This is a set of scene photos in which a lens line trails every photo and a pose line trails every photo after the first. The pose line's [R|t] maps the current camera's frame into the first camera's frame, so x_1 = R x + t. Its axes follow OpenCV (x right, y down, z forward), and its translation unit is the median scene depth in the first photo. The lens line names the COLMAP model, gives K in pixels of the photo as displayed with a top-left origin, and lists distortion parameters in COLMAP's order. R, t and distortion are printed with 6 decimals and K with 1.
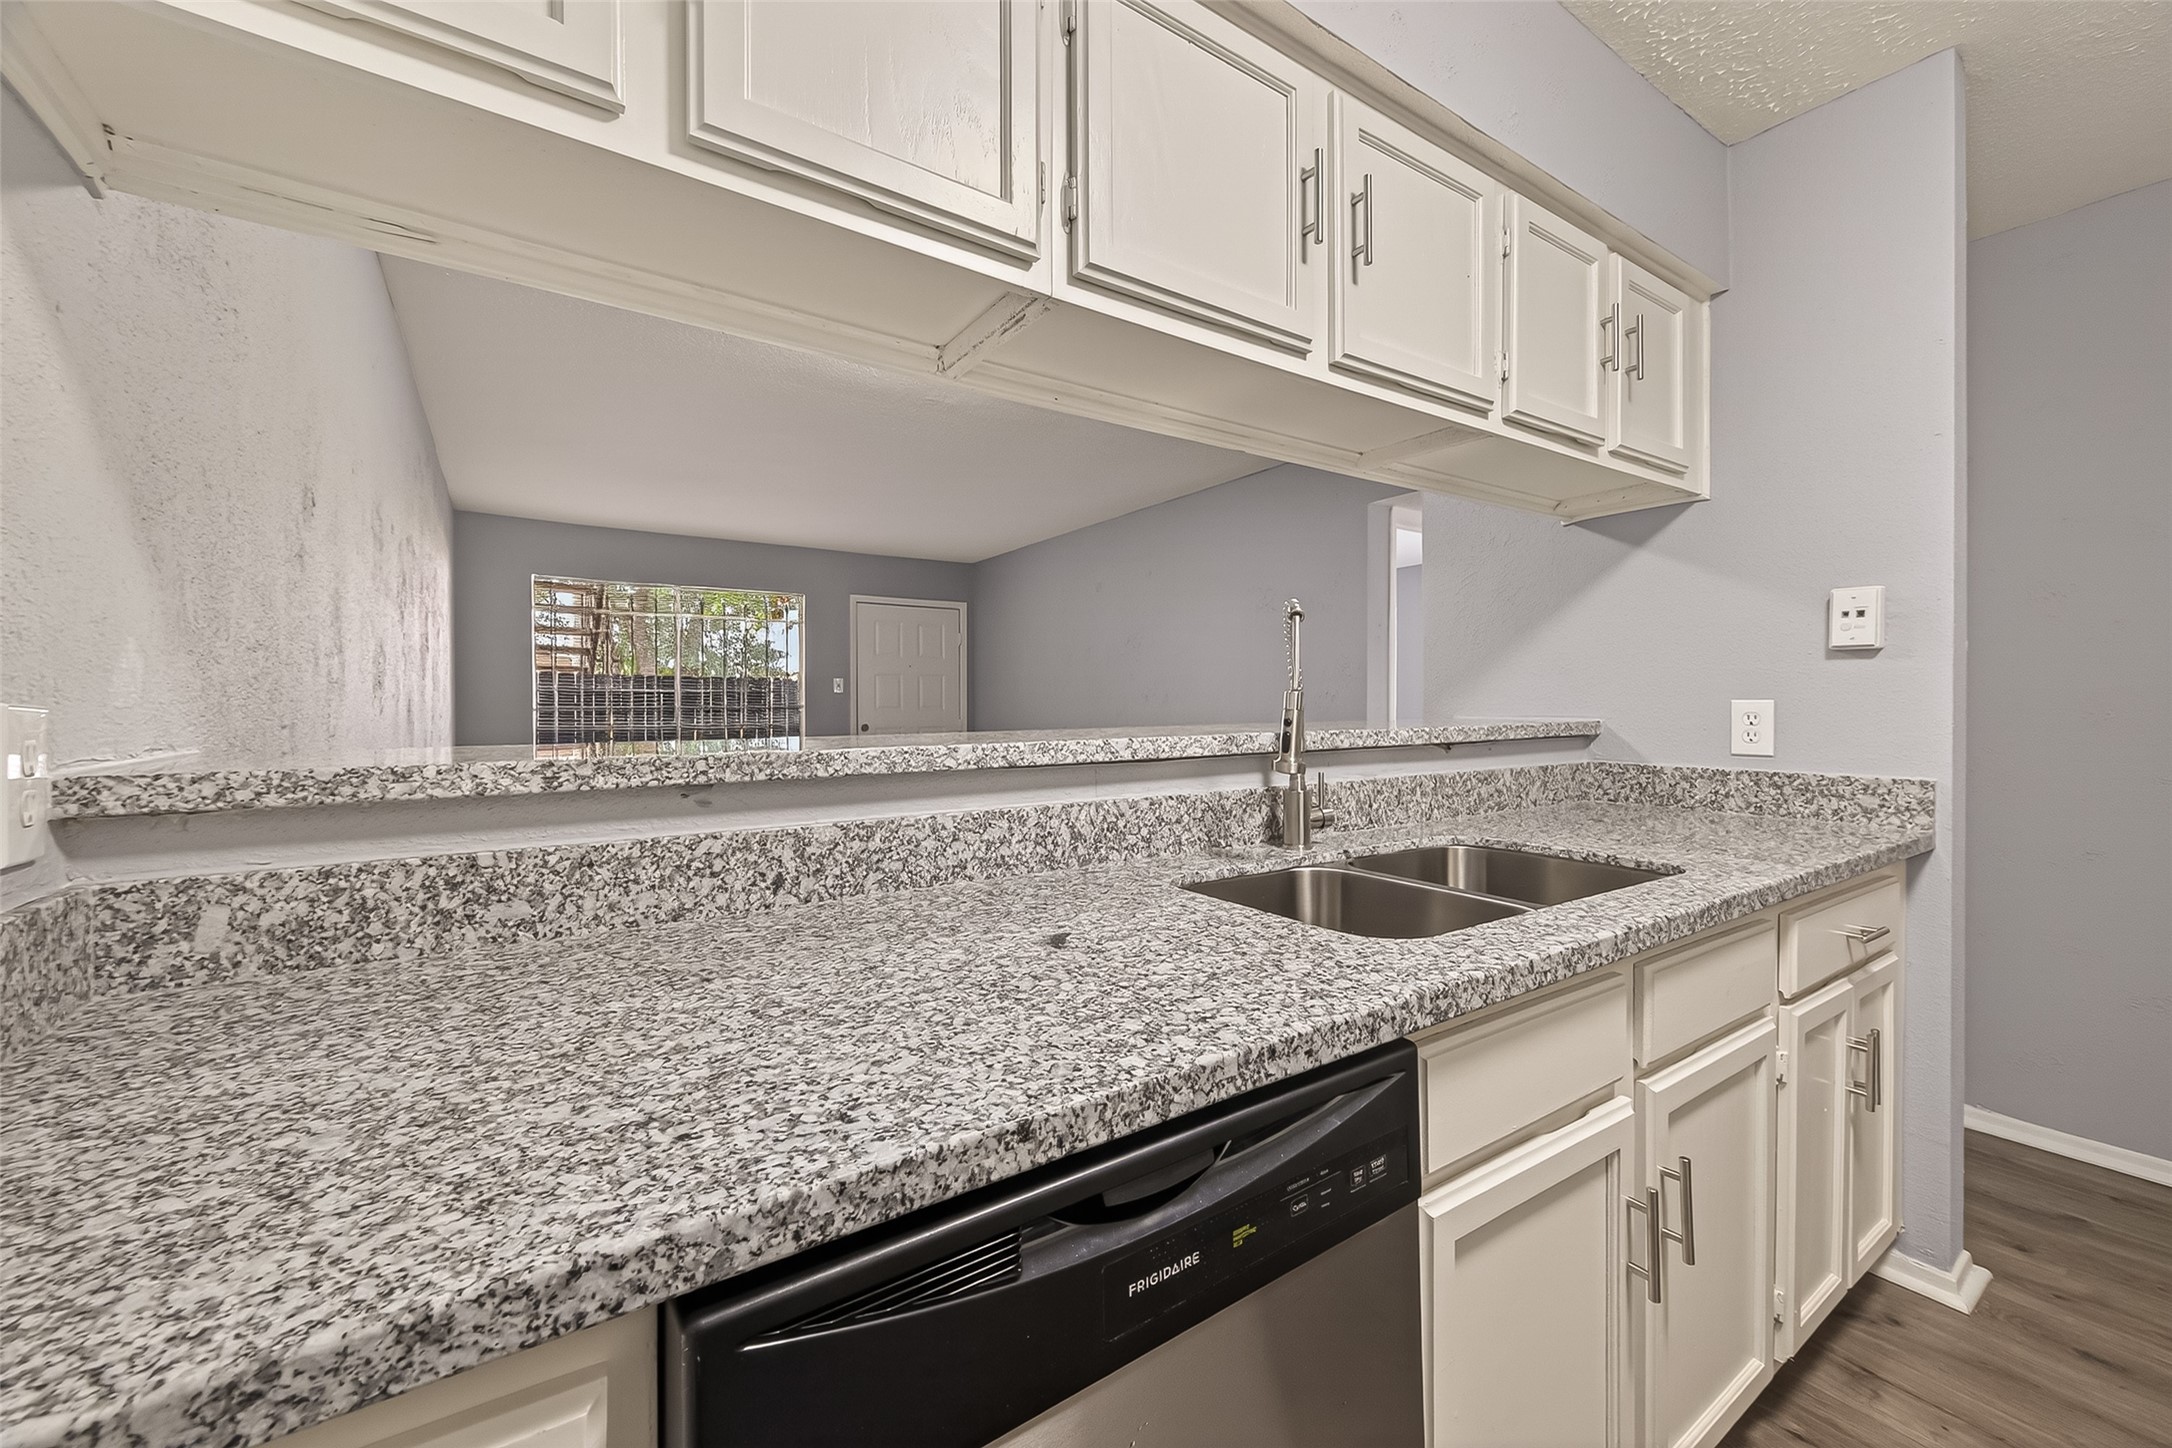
lens RADIAL K [[874.6, 0, 1102.9], [0, 874.6, 711.3], [0, 0, 1]] dist [0.013255, -0.004033]
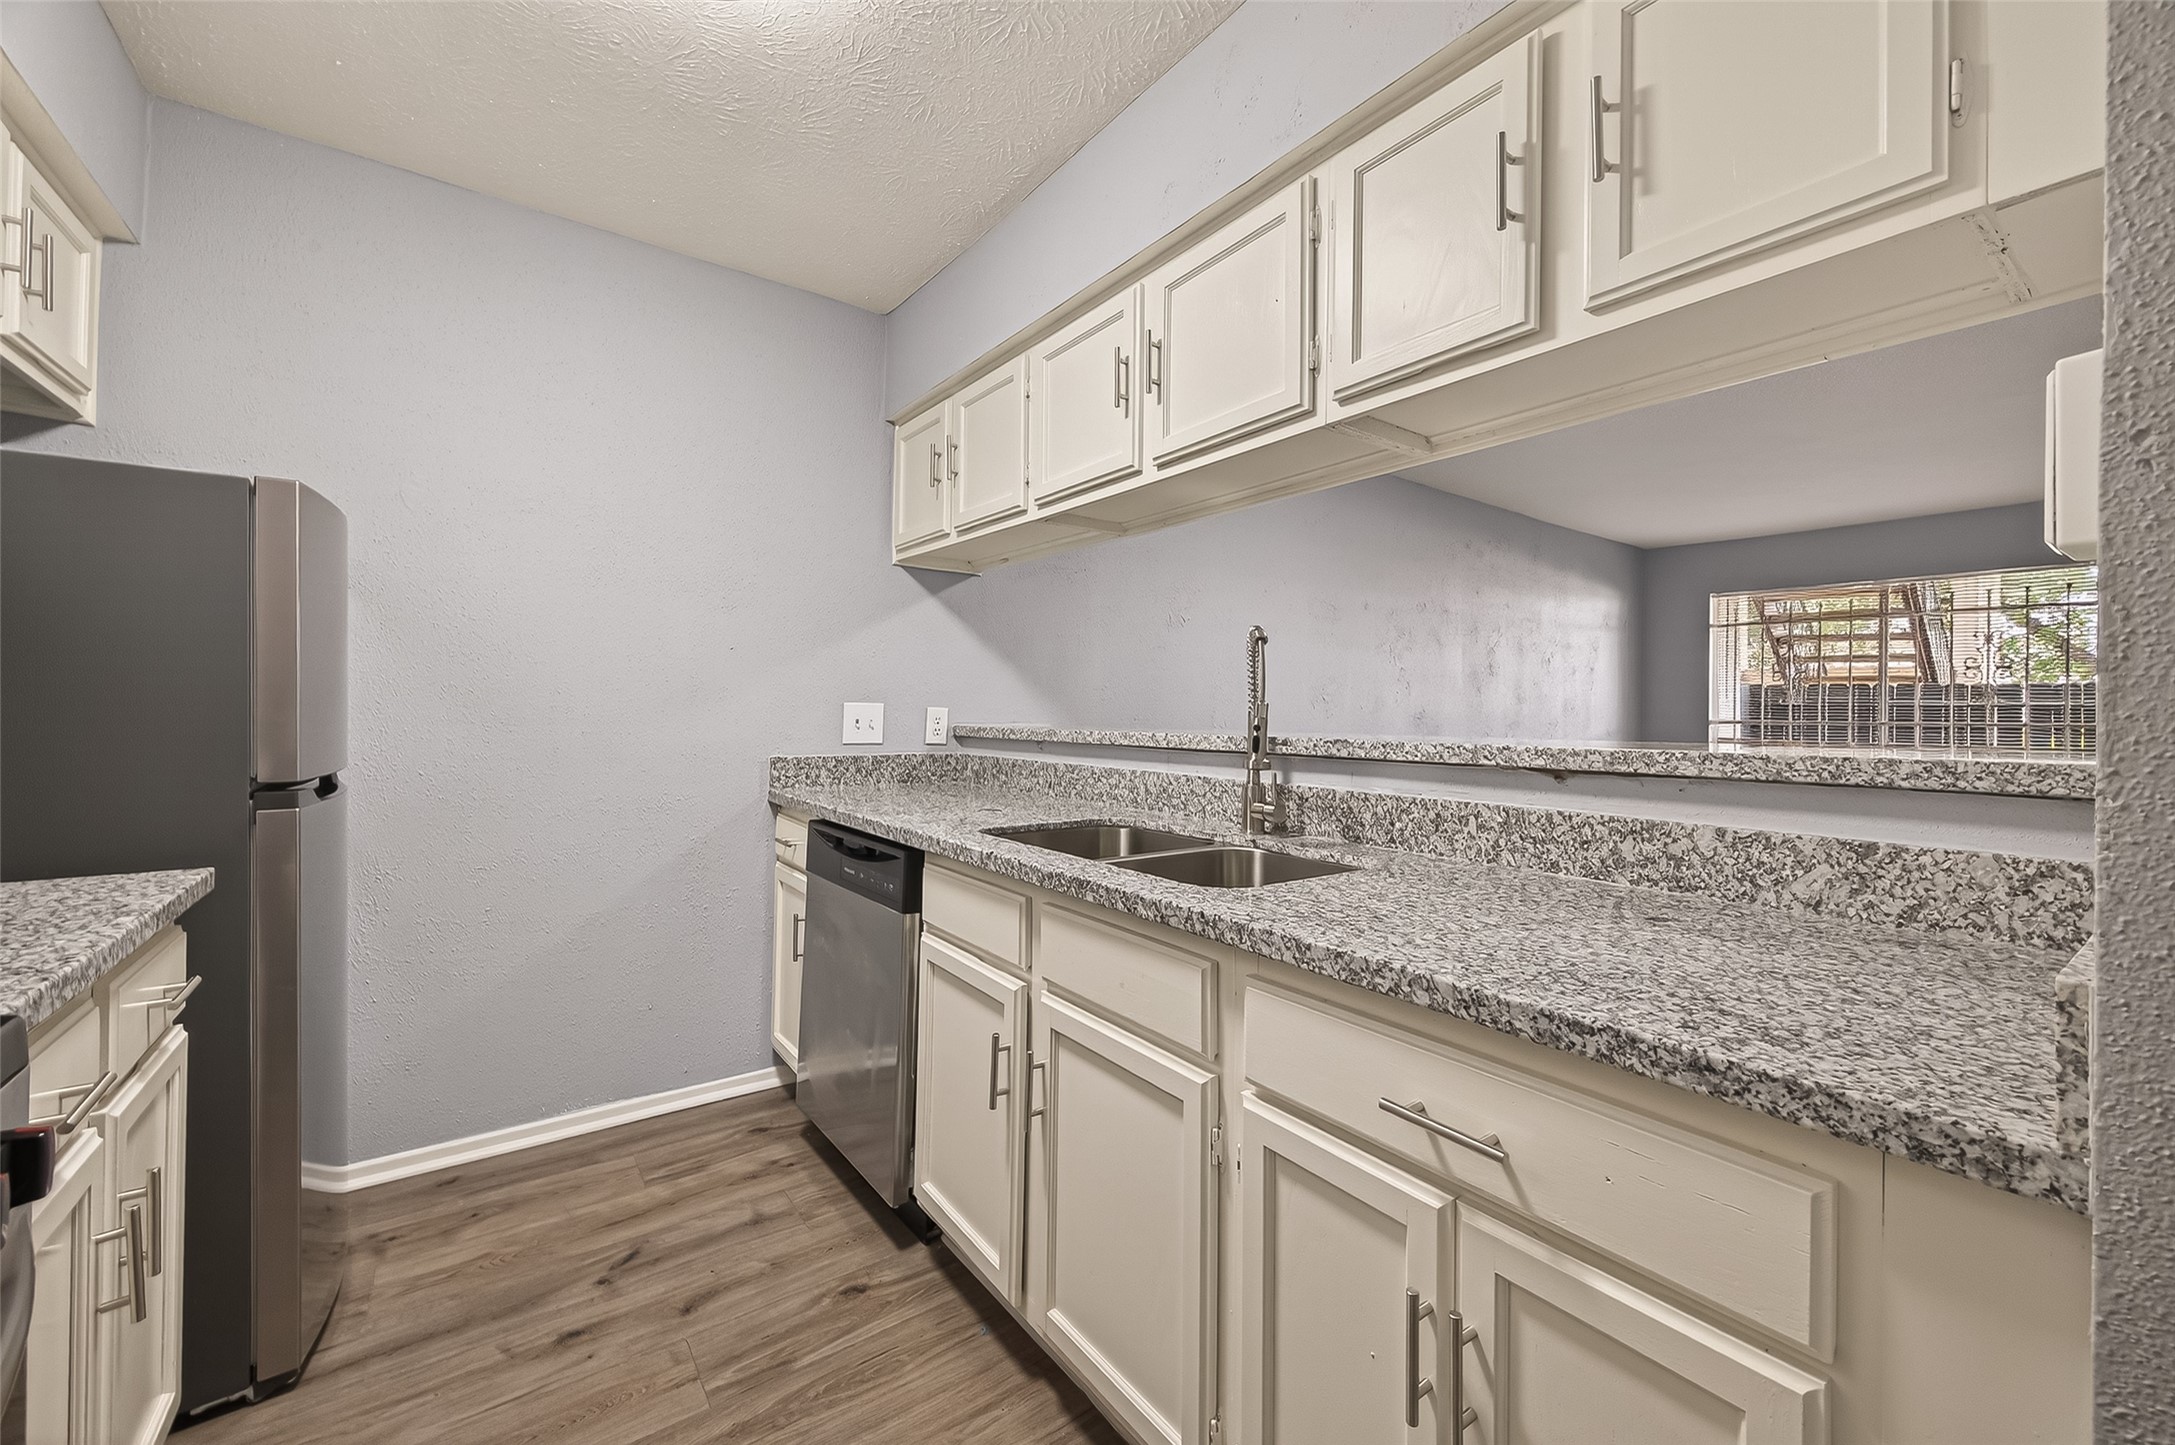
lens RADIAL K [[875.8, 0, 1114.8], [0, 875.8, 703.0], [0, 0, 1]] dist [0.013255, -0.004033]
pose [[0.026554, -0.007094, -0.999622, 1.275719], [-0.019647, 0.999778, -0.007617, -0.007190], [0.999454, 0.019842, 0.026408, 0.706751]]
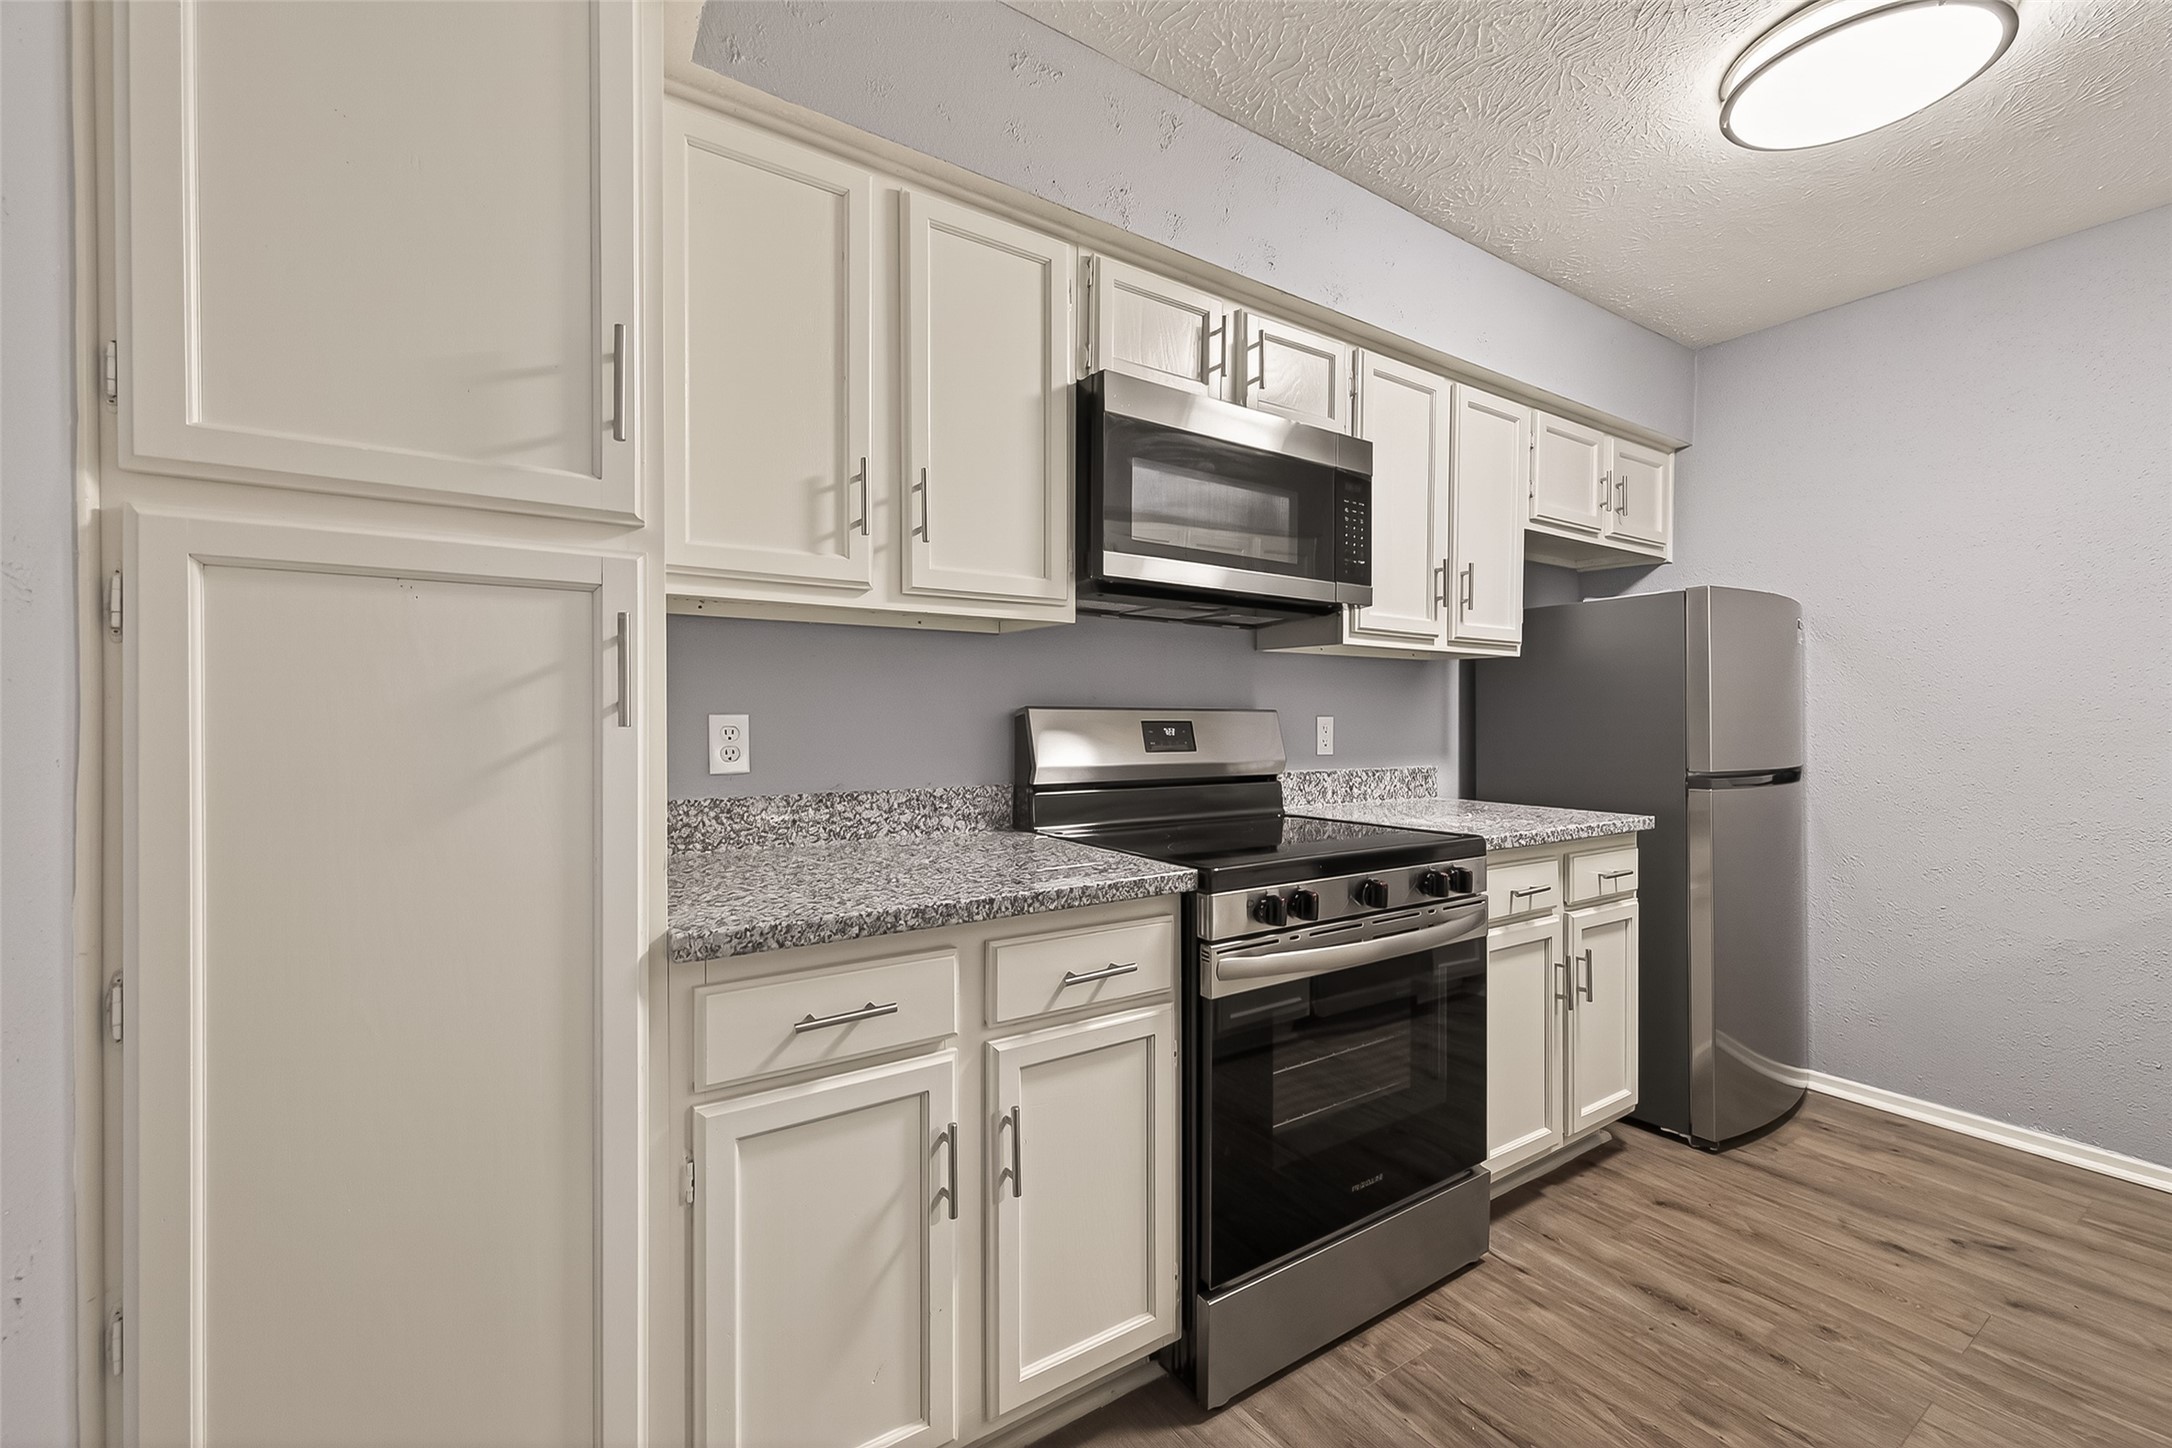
lens RADIAL K [[874.6, 0, 1085.8], [0, 874.6, 732.8], [0, 0, 1]] dist [0.013255, -0.004033]
pose [[-0.999363, -0.003397, 0.035529, 1.313942], [-0.002766, 0.999838, 0.017805, -0.005624], [-0.035584, 0.017695, -0.999210, 1.300172]]
